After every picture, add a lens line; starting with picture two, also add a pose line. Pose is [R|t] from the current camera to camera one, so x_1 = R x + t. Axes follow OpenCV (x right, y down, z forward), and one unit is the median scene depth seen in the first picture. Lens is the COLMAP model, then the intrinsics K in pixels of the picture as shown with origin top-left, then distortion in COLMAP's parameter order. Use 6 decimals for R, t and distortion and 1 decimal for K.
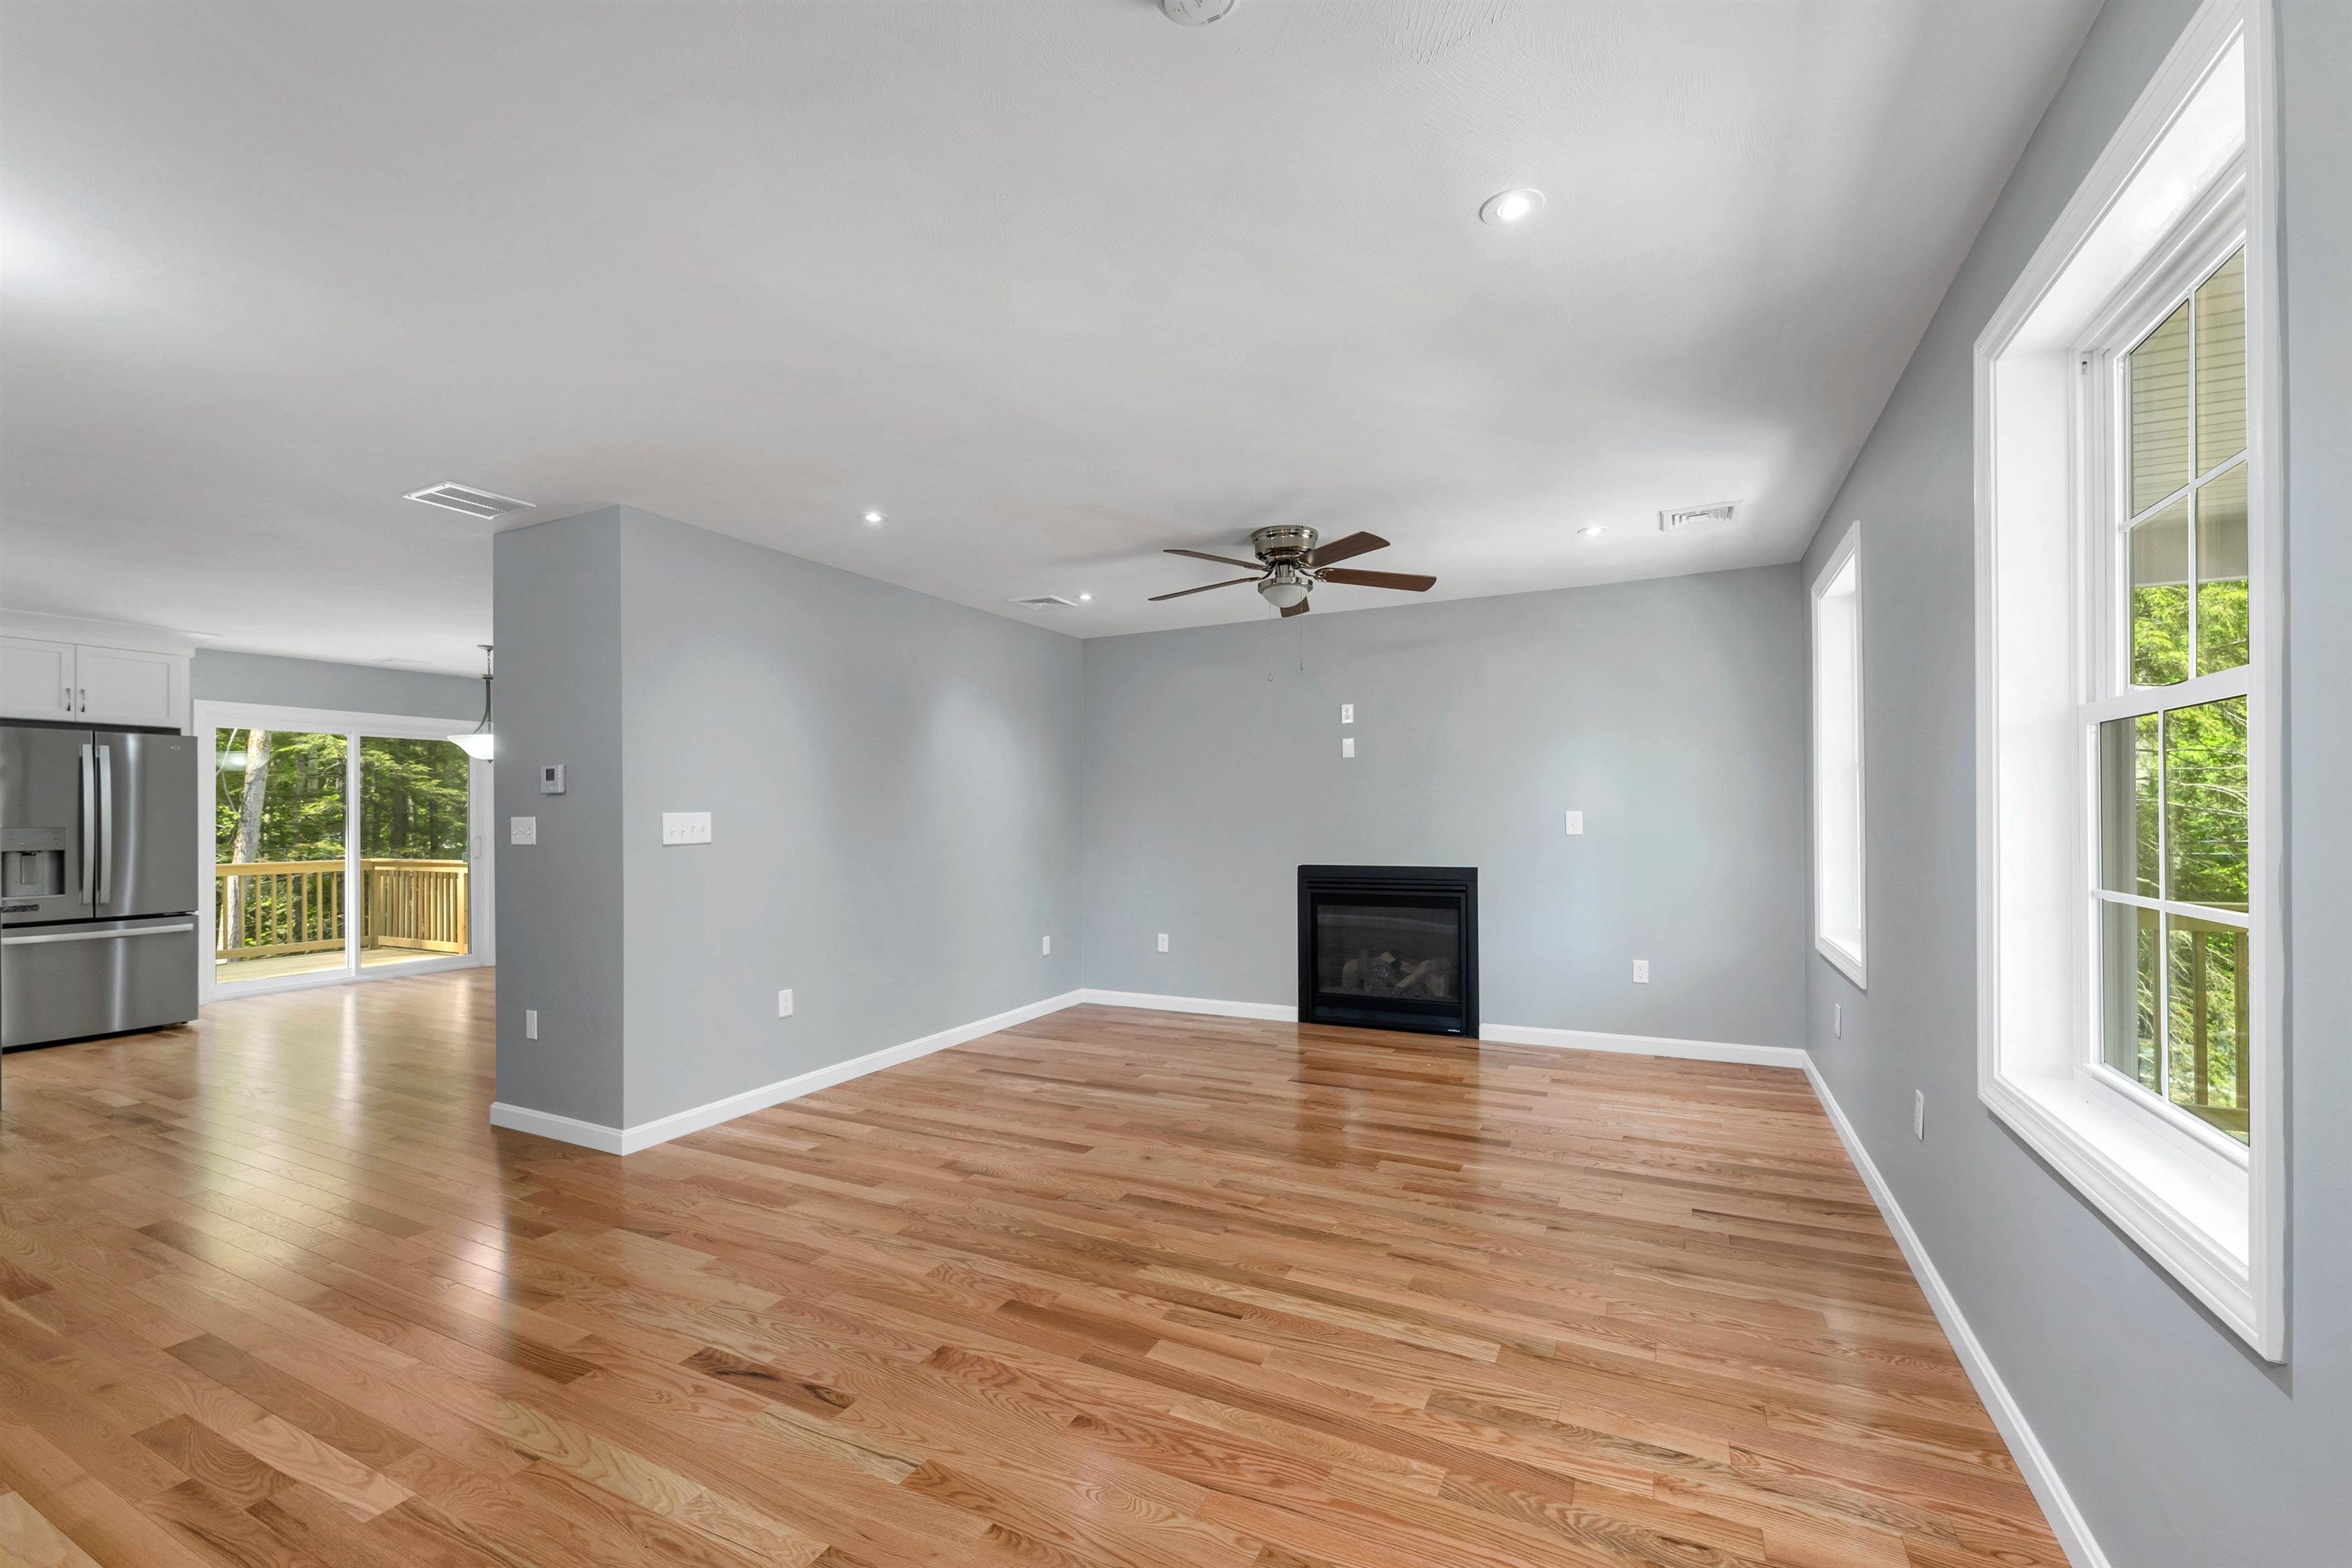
lens RADIAL K [[994.2, 0, 1181.9], [0, 994.2, 808.8], [0, 0, 1]] dist [-0.000794, -0.000175]
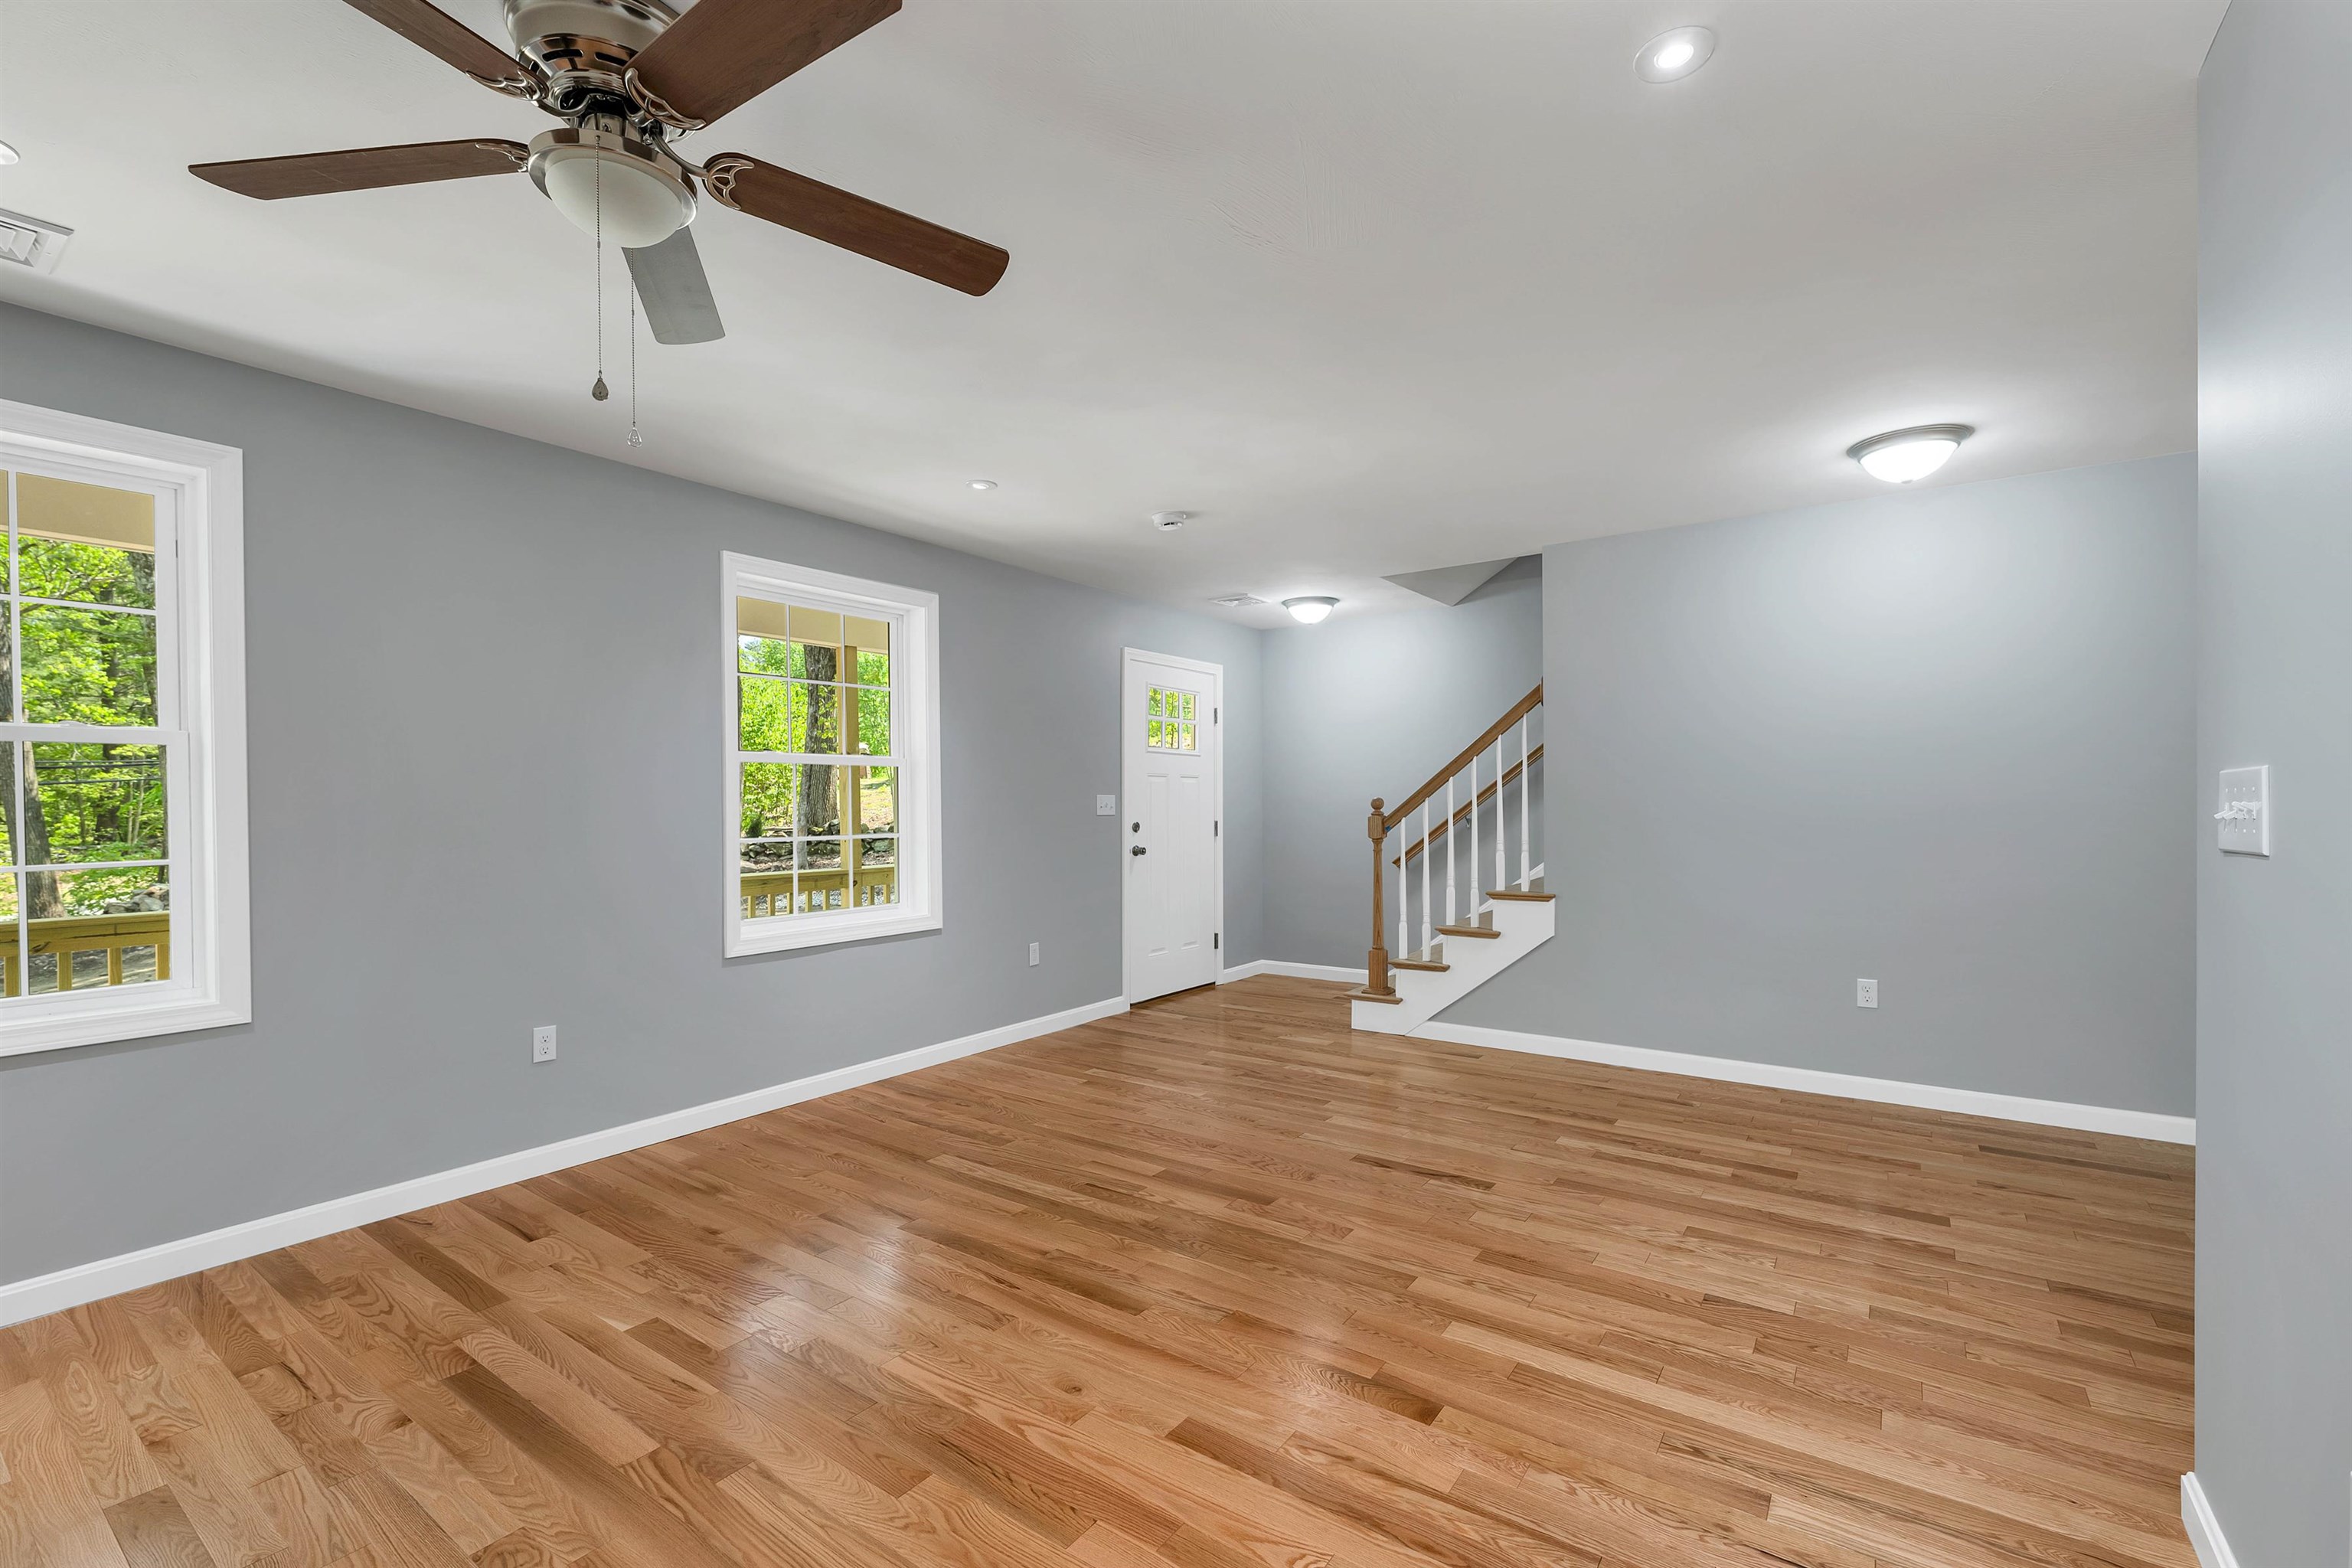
lens RADIAL K [[994.2, 0, 1181.9], [0, 994.2, 808.8], [0, 0, 1]] dist [-0.000794, -0.000175]
pose [[-0.988120, 0.012261, 0.153195, -0.150737], [0.012537, 0.999921, 0.000836, 0.012593], [-0.153173, 0.002747, -0.988196, 1.269198]]
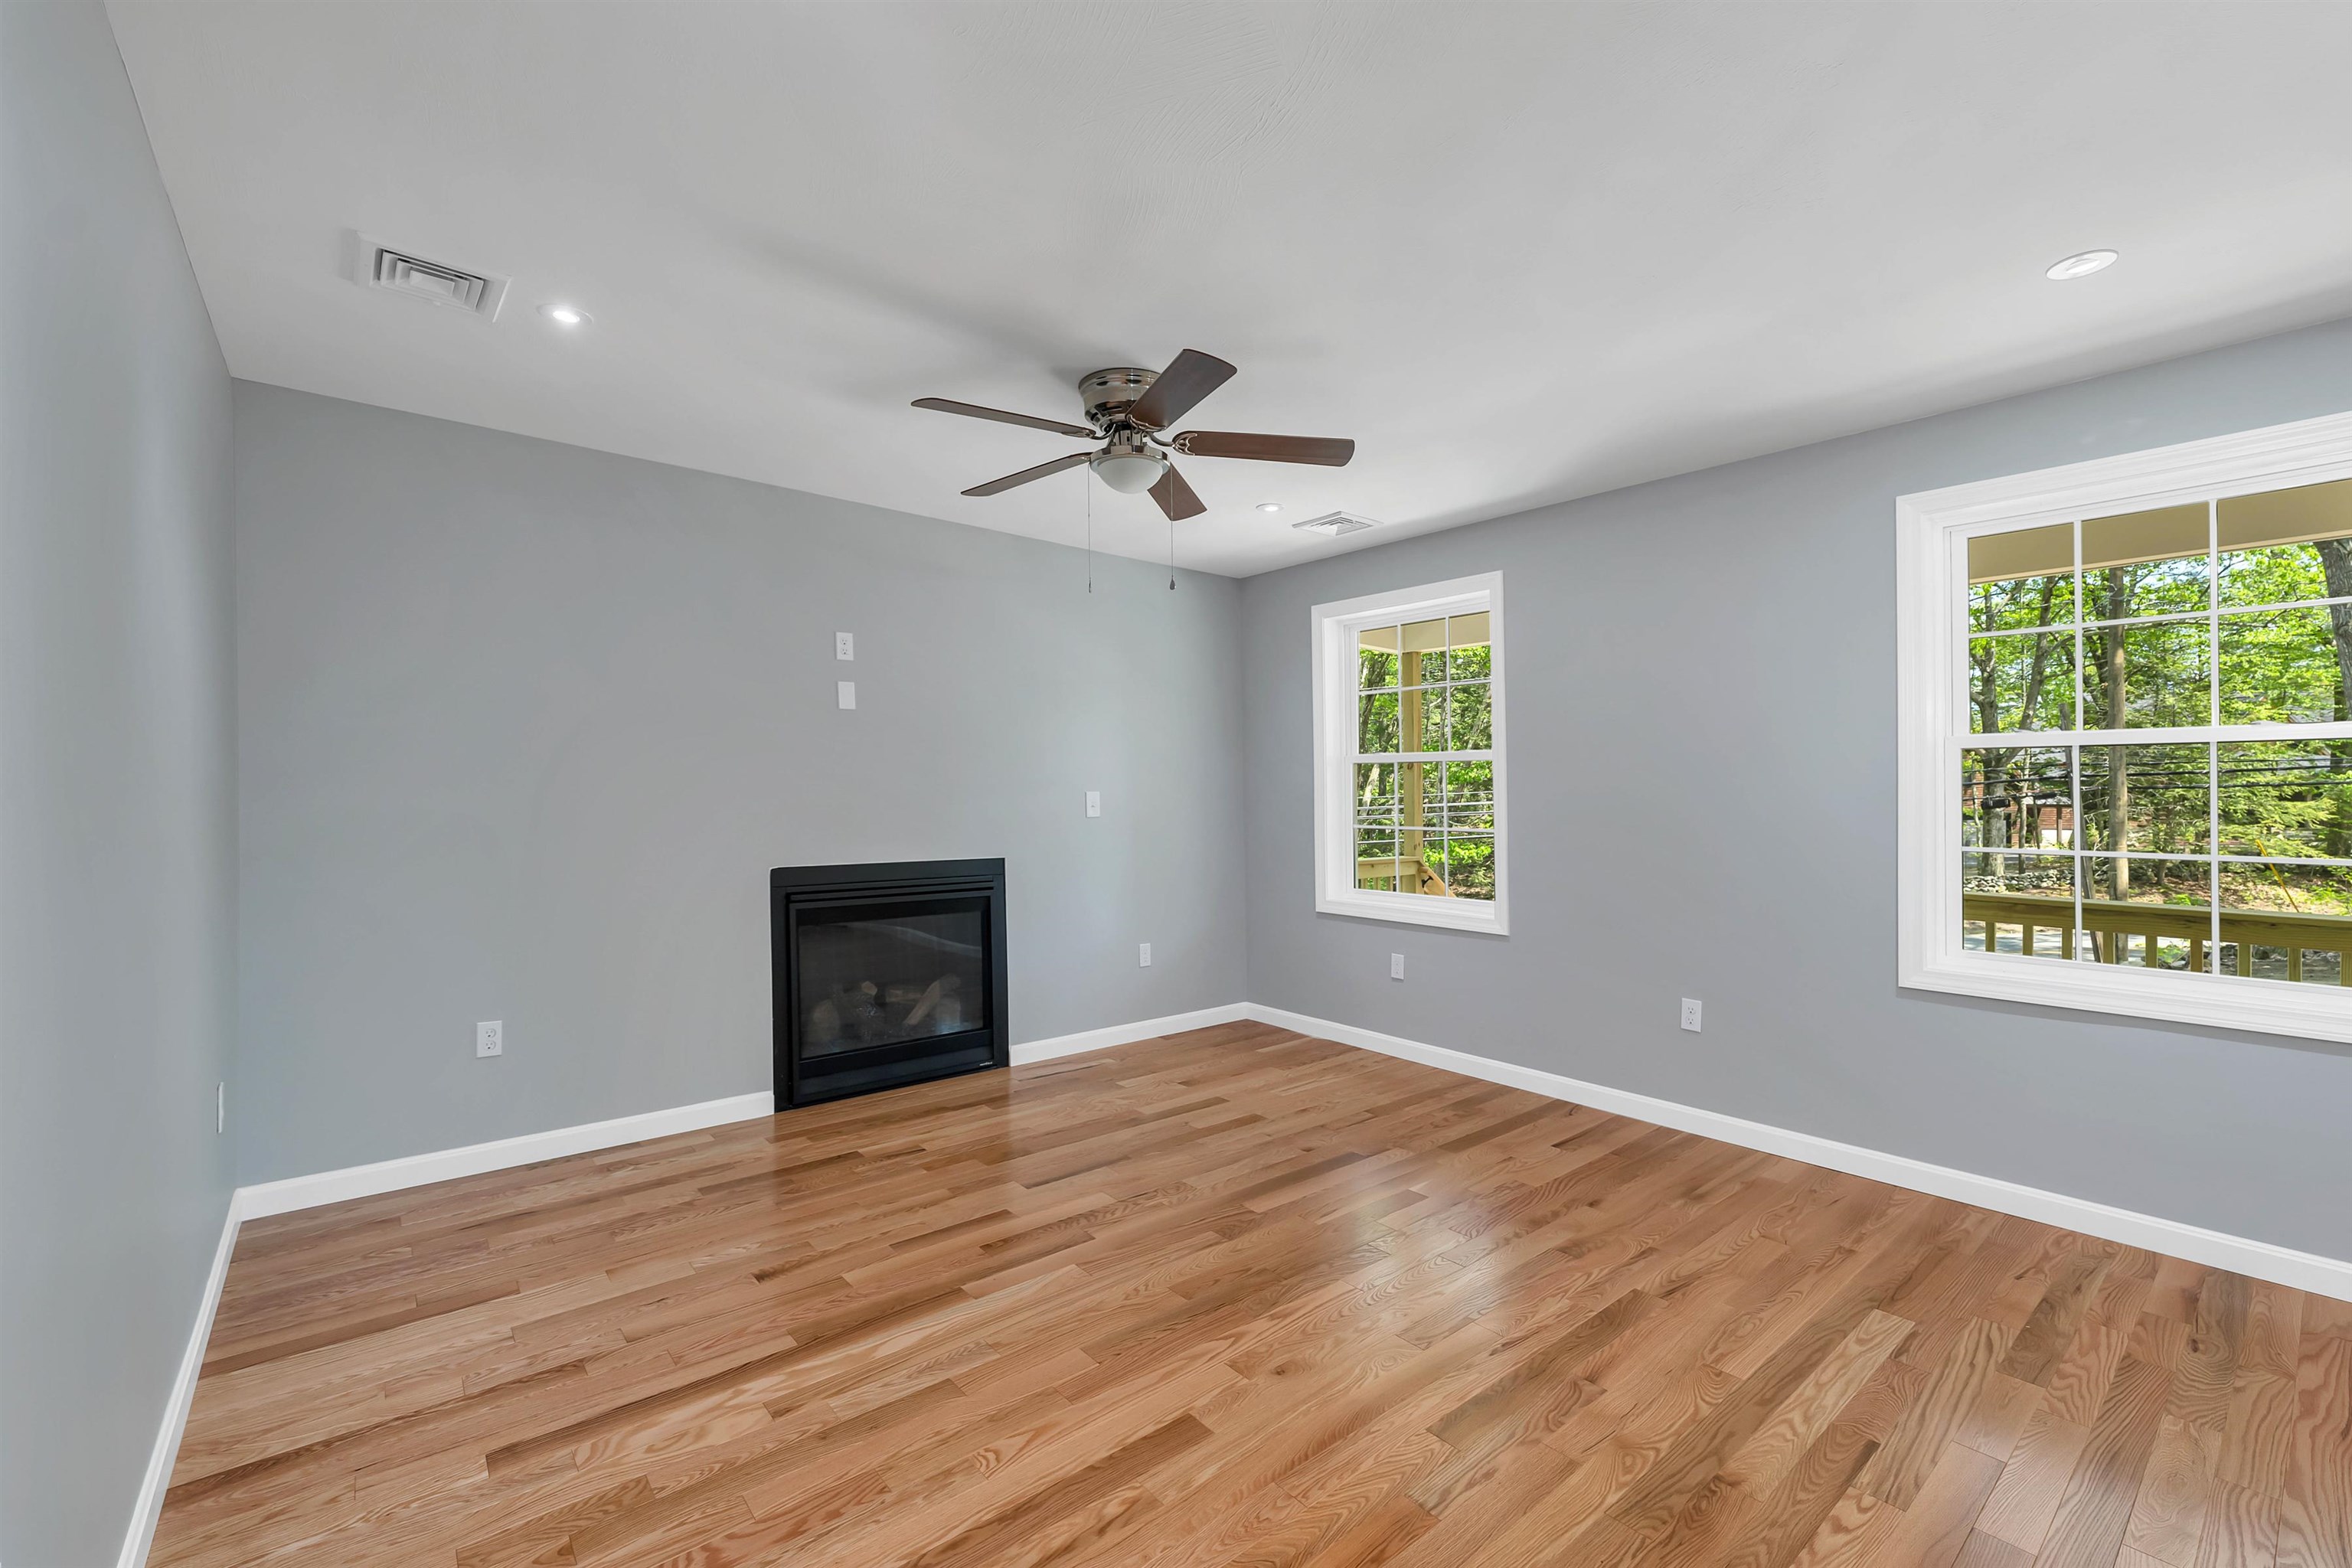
lens RADIAL K [[988.8, 0, 1174.3], [0, 988.8, 794.7], [0, 0, 1]] dist [0.001651, 0.000268]
pose [[0.394740, 0.006920, 0.918767, -0.489612], [-0.013268, 0.999910, -0.001830, 0.007694], [-0.918697, -0.011468, 0.394797, 0.674473]]
